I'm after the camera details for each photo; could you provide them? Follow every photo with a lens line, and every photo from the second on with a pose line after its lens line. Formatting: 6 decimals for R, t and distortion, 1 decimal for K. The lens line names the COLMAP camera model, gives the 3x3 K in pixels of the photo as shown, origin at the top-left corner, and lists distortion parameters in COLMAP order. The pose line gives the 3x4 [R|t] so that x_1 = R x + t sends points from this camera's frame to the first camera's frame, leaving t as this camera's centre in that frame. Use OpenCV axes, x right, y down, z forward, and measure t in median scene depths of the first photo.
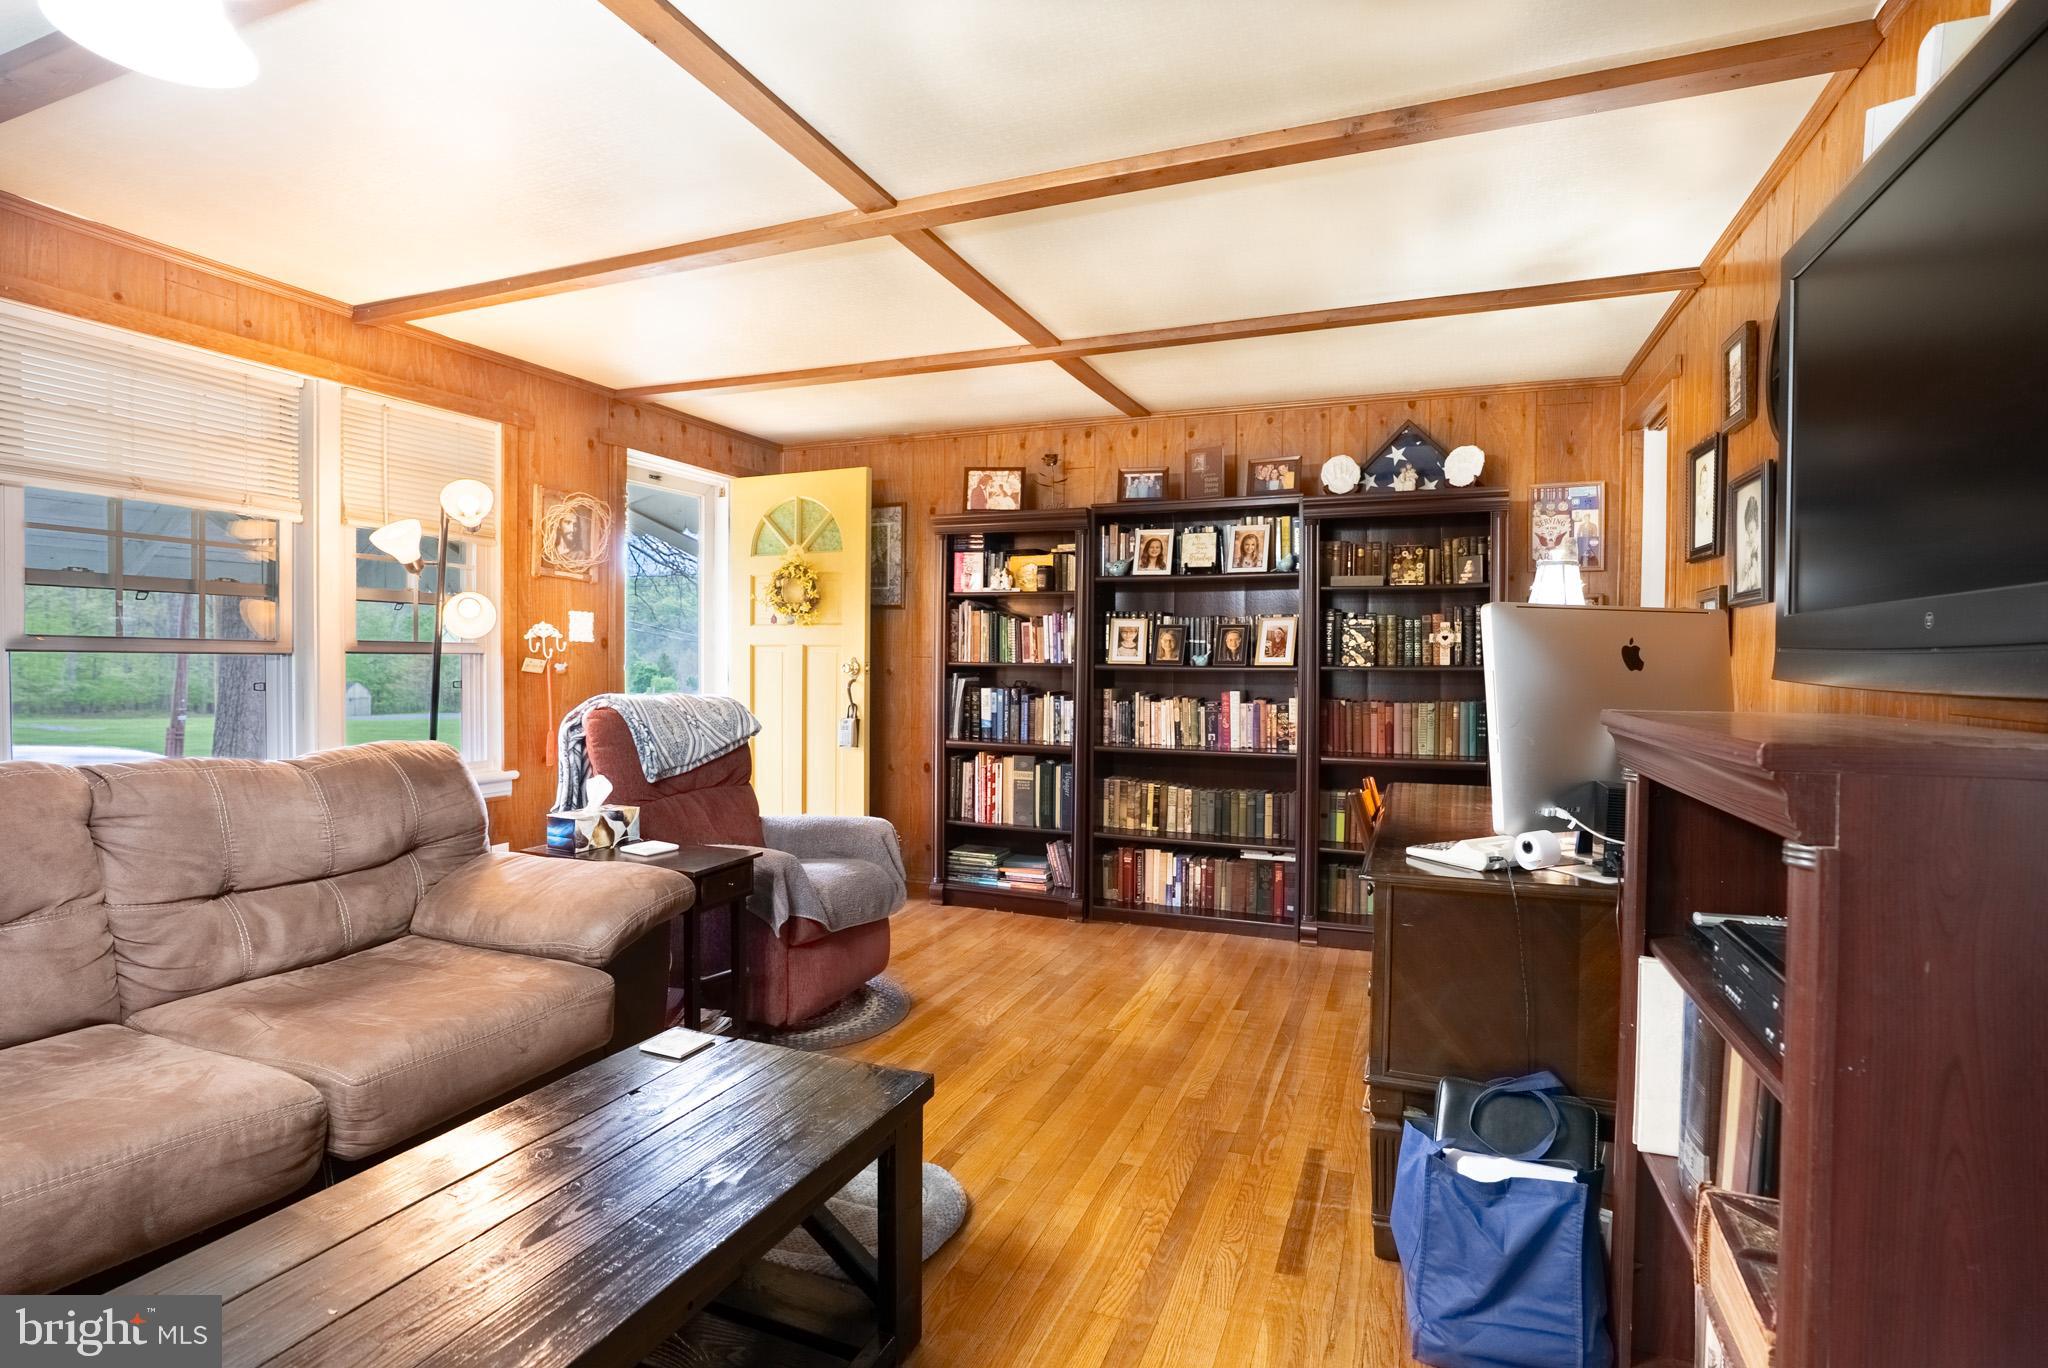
lens RADIAL K [[984.0, 0, 1027.5], [0, 984.0, 689.2], [0, 0, 1]] dist [-0.072801, 0.033345]
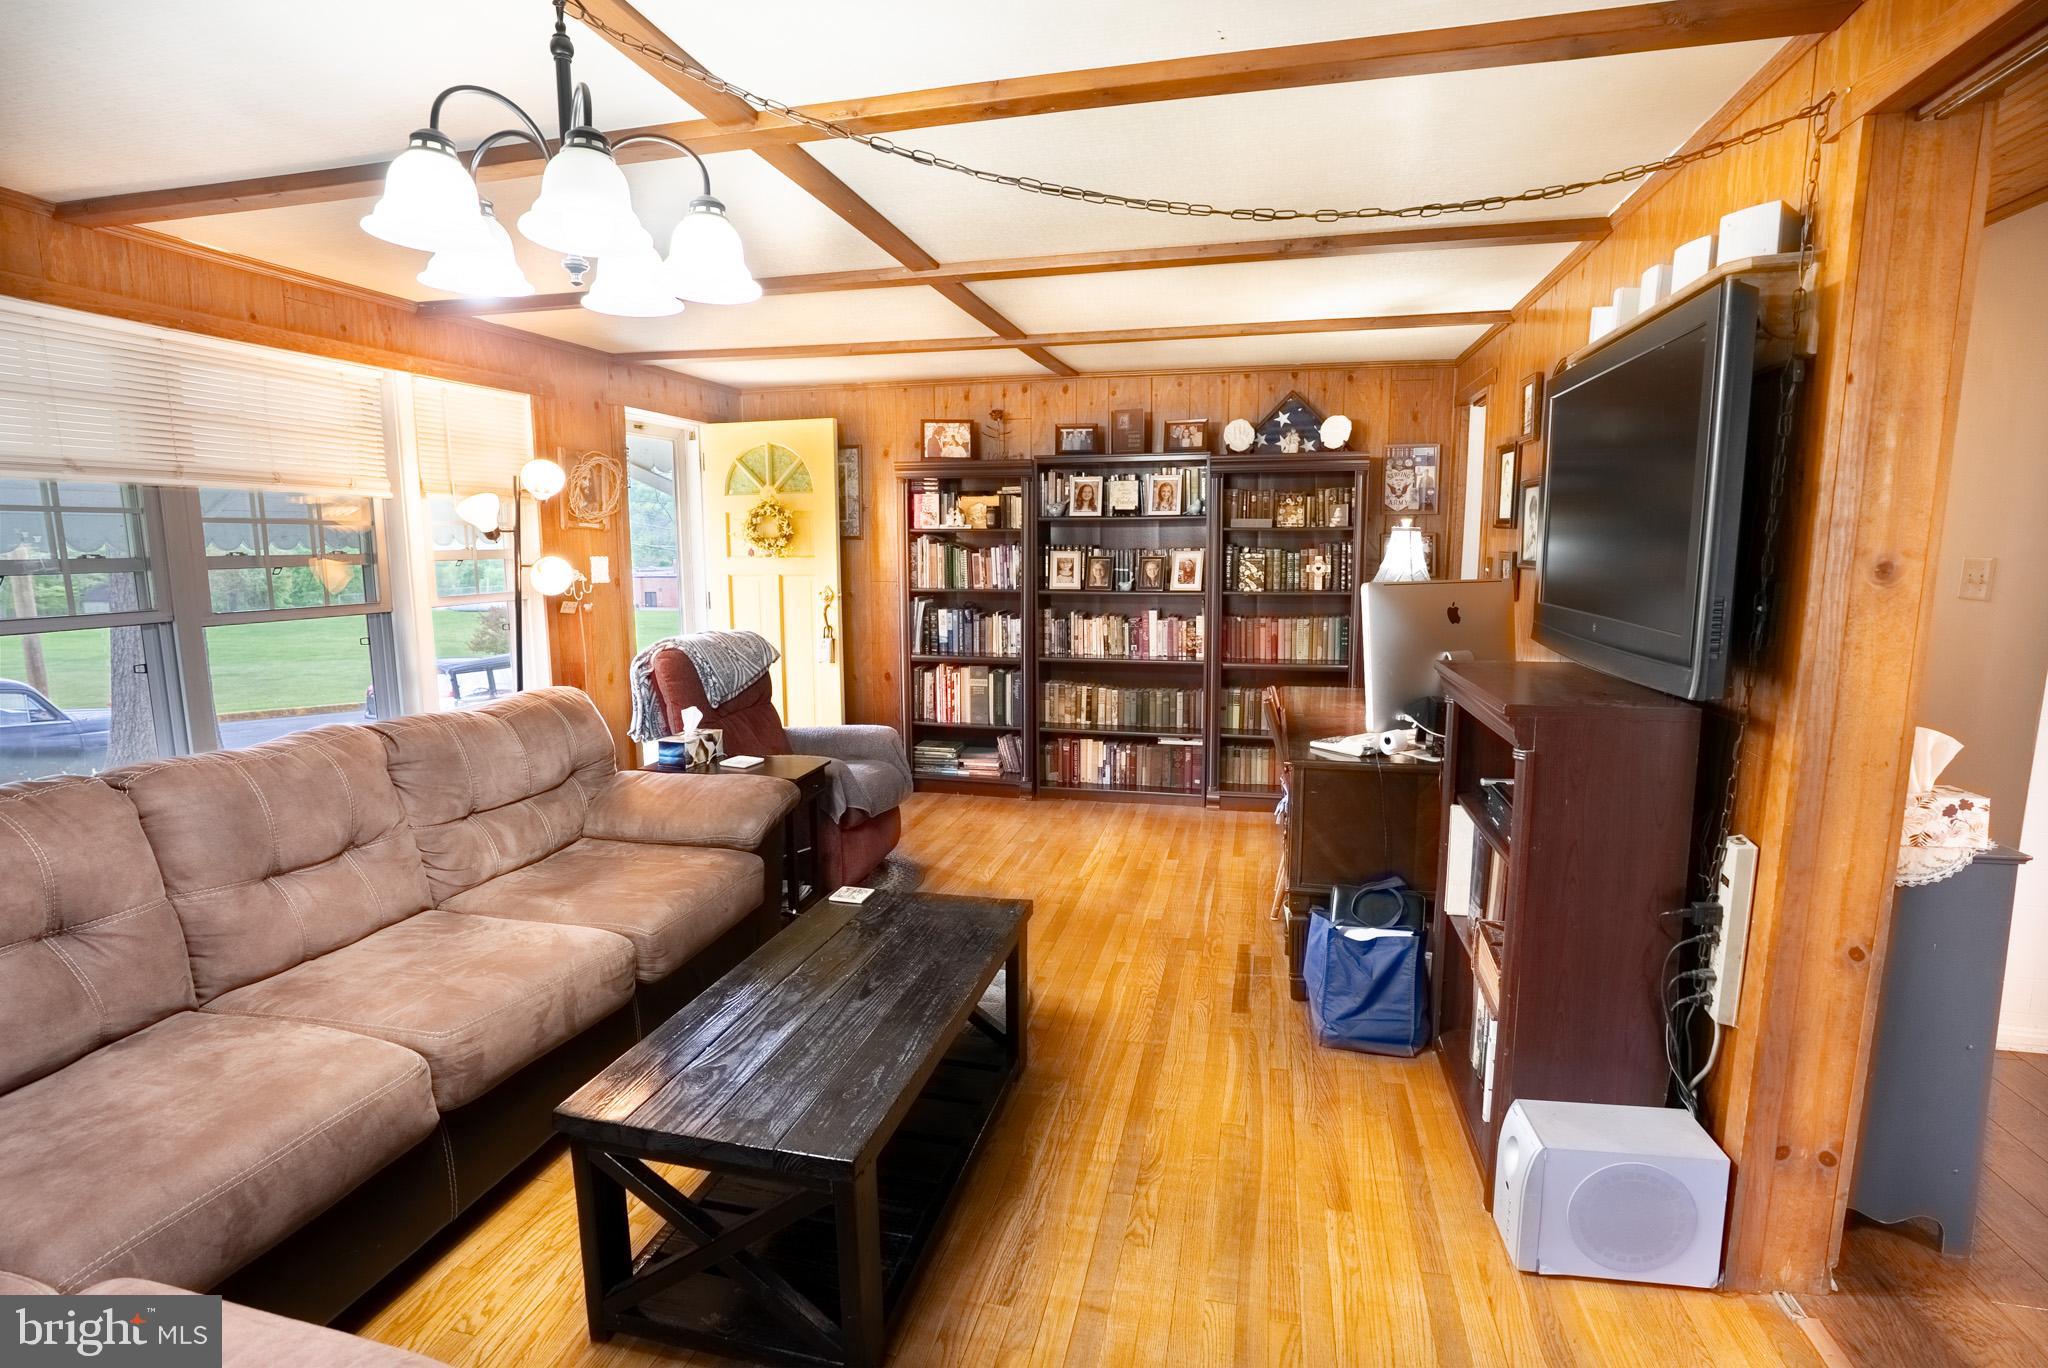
lens RADIAL K [[984.0, 0, 1027.5], [0, 984.0, 689.2], [0, 0, 1]] dist [-0.072801, 0.033345]
pose [[0.989050, -0.034750, 0.143434, -0.135854], [0.017072, 0.992298, 0.122688, -0.058619], [-0.146593, -0.118896, 0.982026, -0.219987]]
